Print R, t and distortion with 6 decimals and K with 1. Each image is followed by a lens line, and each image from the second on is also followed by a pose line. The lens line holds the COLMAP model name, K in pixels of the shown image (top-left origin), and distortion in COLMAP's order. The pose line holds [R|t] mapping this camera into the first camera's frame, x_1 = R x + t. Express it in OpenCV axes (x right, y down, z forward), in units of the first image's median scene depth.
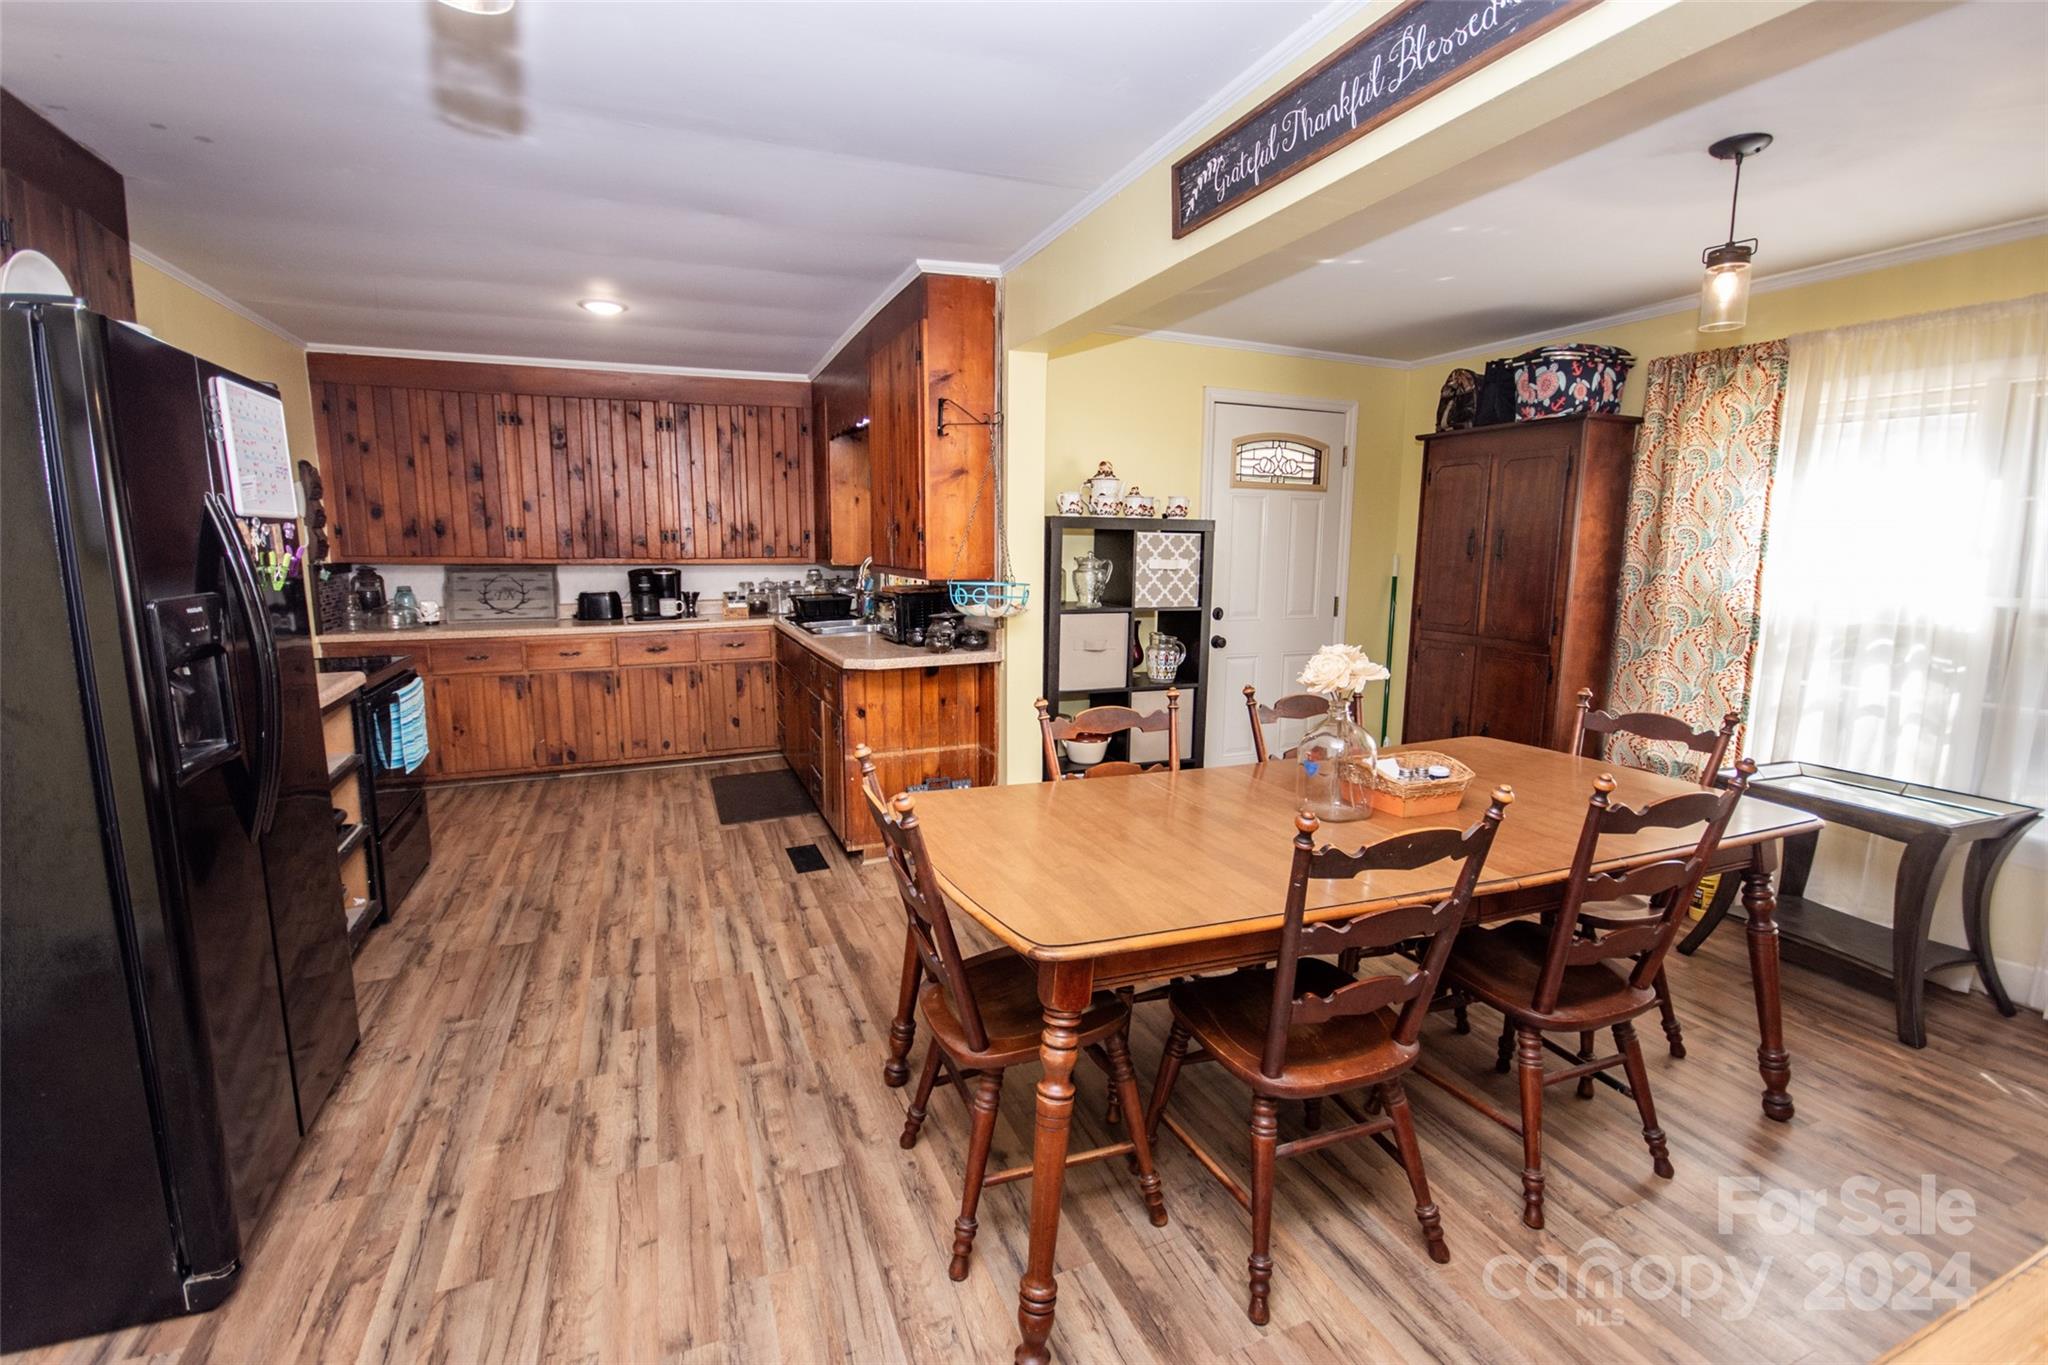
lens RADIAL K [[901.9, 0, 1029.9], [0, 901.9, 679.0], [0, 0, 1]] dist [-0.001081, -0.000482]
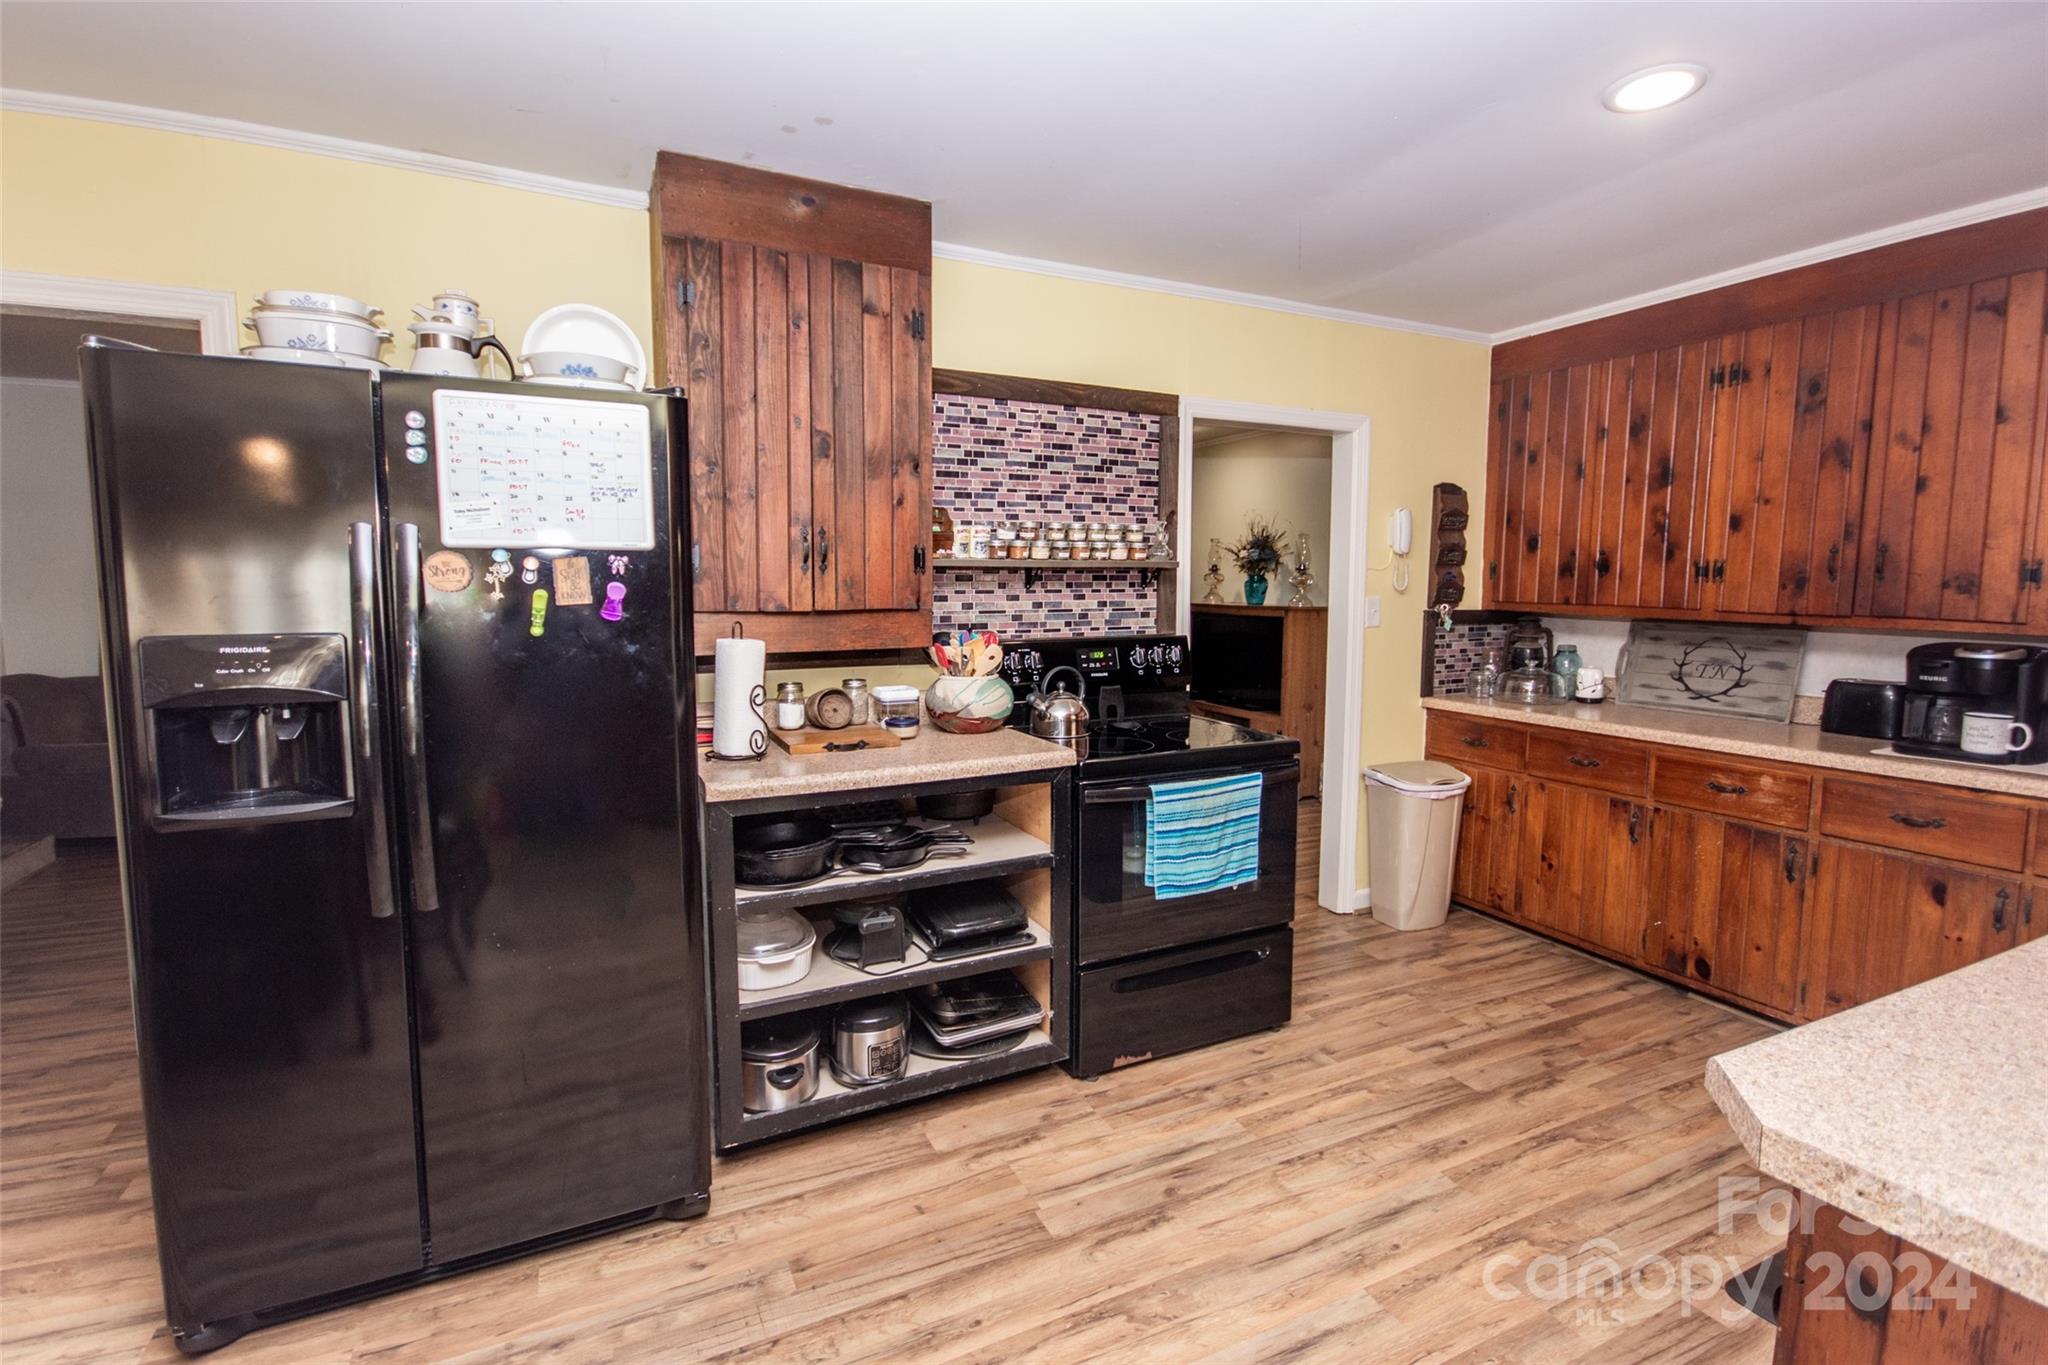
lens RADIAL K [[924.5, 0, 1027.6], [0, 924.5, 675.6], [0, 0, 1]] dist [0.000684, 0.000474]
pose [[0.053661, 0.099933, -0.993546, 0.023308], [-0.153764, 0.983940, 0.090662, -0.114305], [0.986649, 0.147907, 0.068165, 0.757992]]
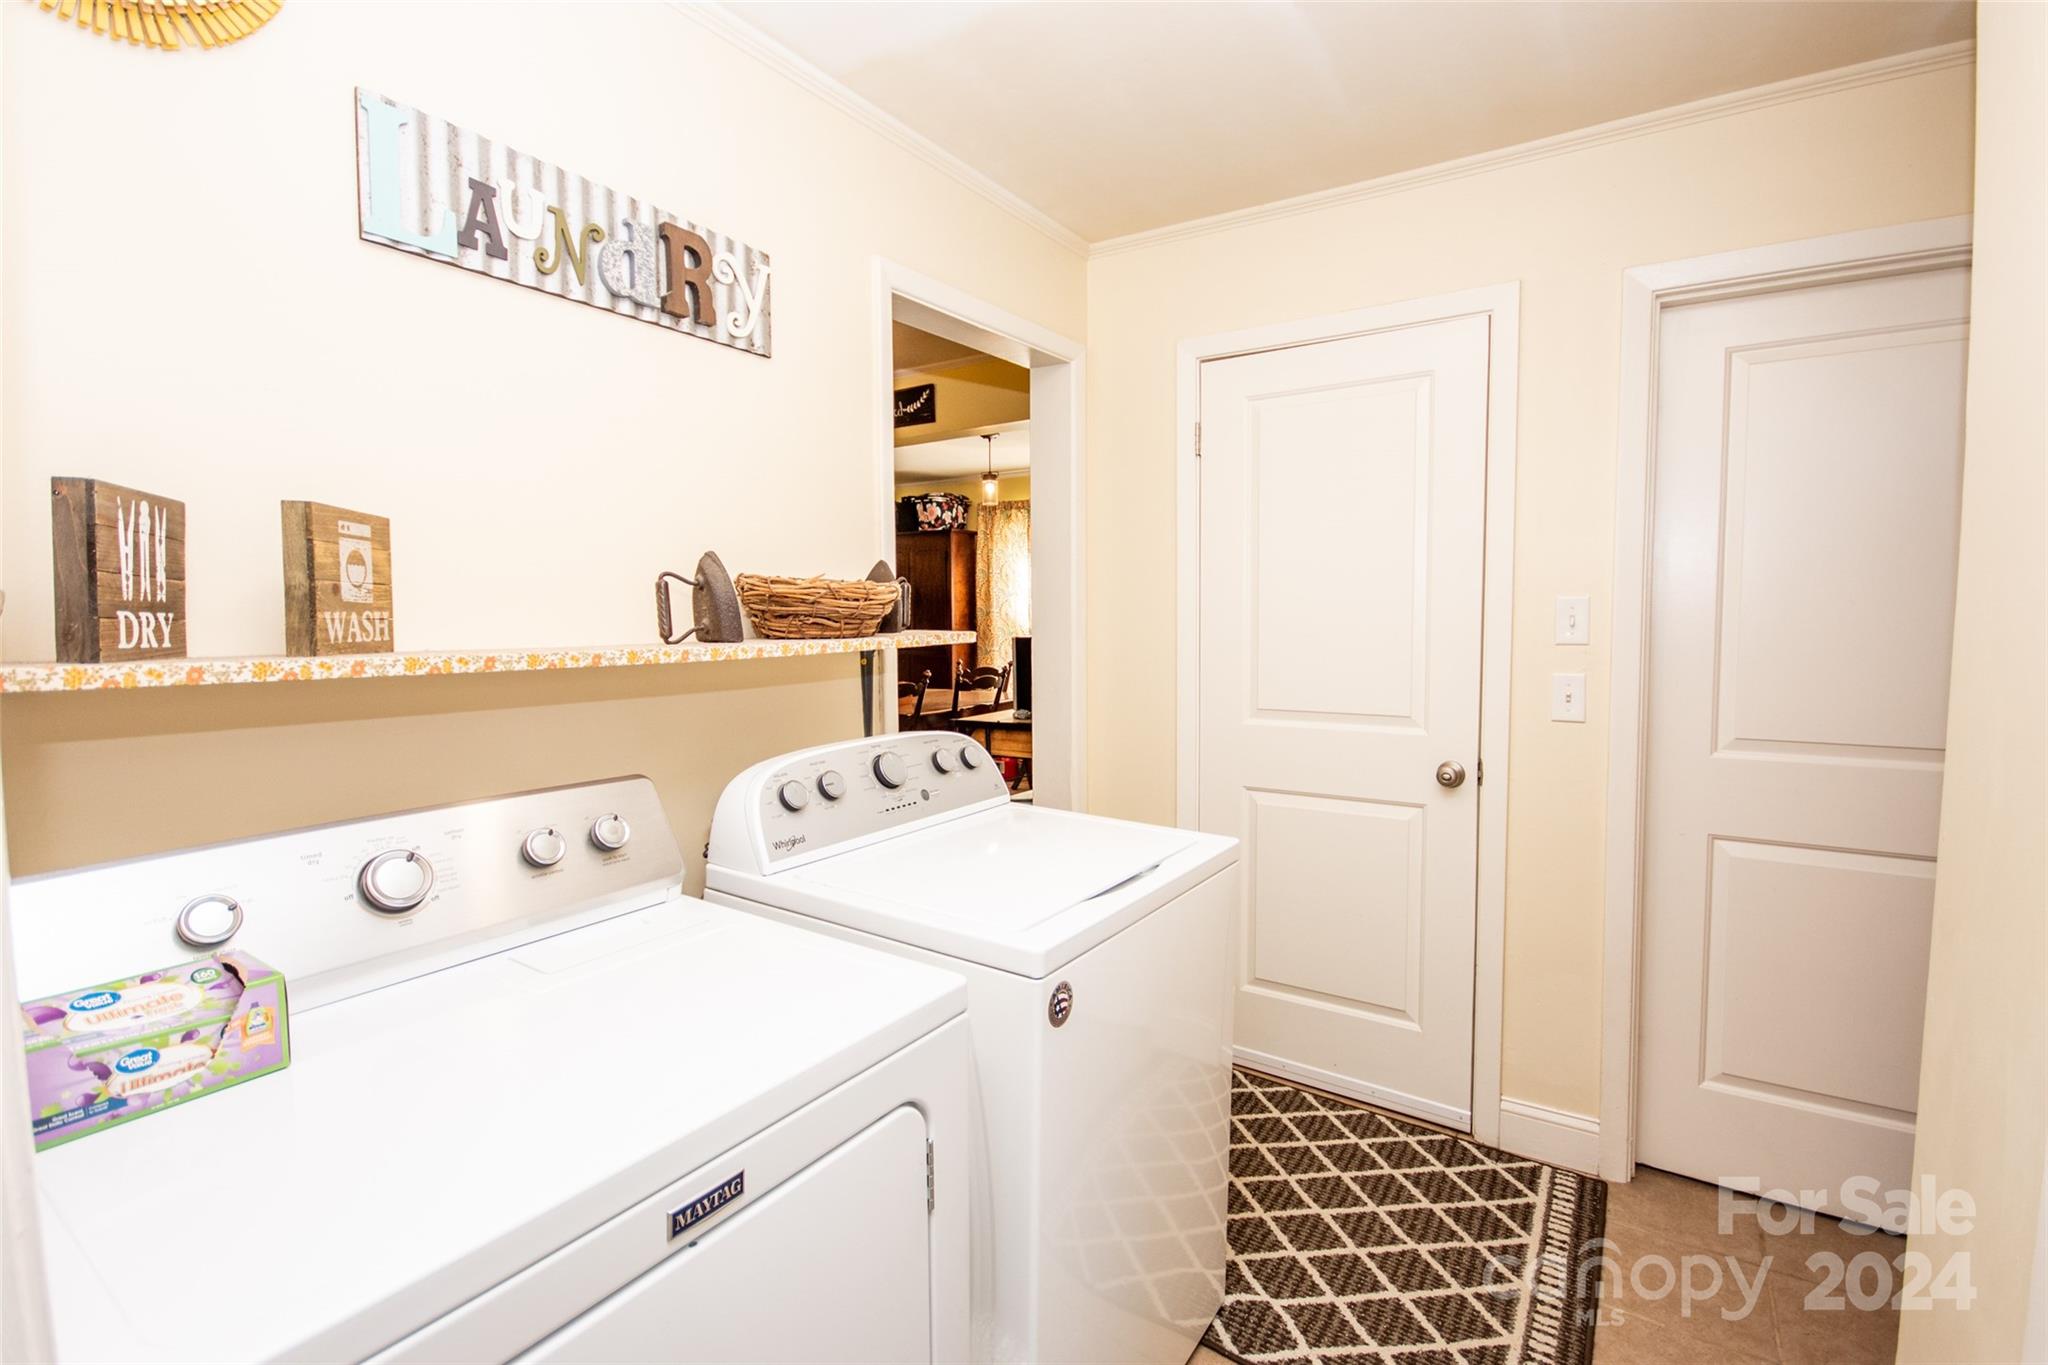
lens RADIAL K [[924.5, 0, 1027.6], [0, 924.5, 675.6], [0, 0, 1]] dist [0.000684, 0.000474]
pose [[0.826842, -0.047408, 0.560433, -0.359425], [0.097040, 0.993523, -0.059125, 0.145170], [-0.553999, 0.103271, 0.826087, -0.669338]]
